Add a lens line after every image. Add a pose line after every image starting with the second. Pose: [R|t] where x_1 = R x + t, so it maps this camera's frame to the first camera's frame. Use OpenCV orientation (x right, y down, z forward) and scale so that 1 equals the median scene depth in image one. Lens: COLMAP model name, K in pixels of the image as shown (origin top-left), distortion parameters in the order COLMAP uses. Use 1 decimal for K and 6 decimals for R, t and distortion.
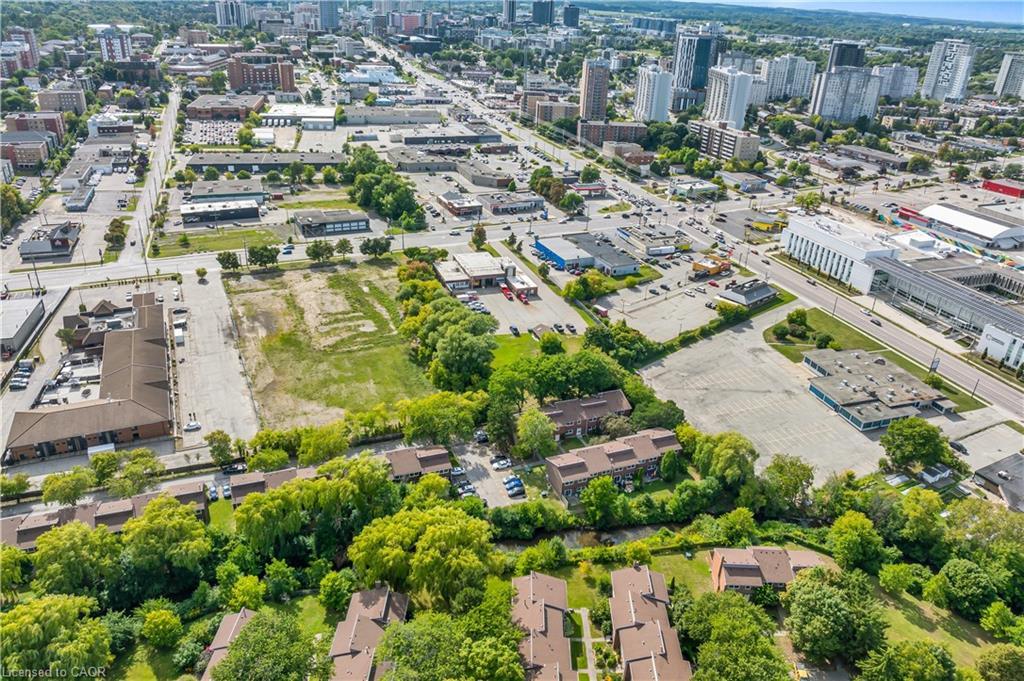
lens RADIAL K [[721.0, 0, 512.0], [0, 721.0, 340.5], [0, 0, 1]] dist [-0.036933, -0.000026]
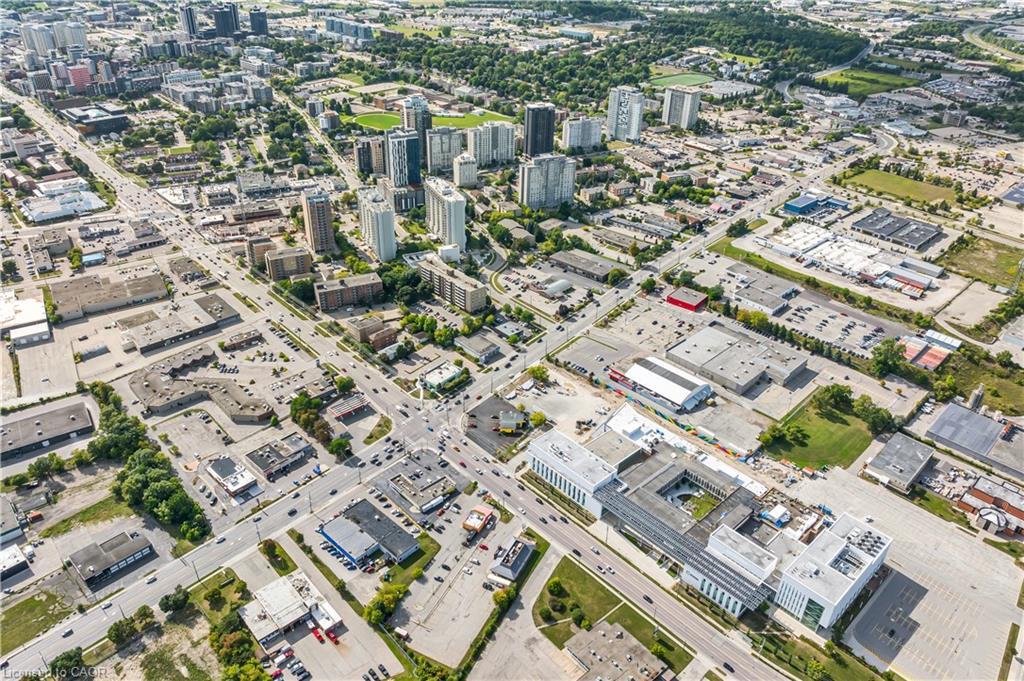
lens RADIAL K [[721.0, 0, 512.0], [0, 721.0, 340.5], [0, 0, 1]] dist [-0.036933, -0.000026]
pose [[0.923788, -0.220396, 0.313117, 0.024096], [0.184011, 0.972651, 0.141739, -0.556363], [-0.335792, -0.073320, 0.939078, -0.113108]]
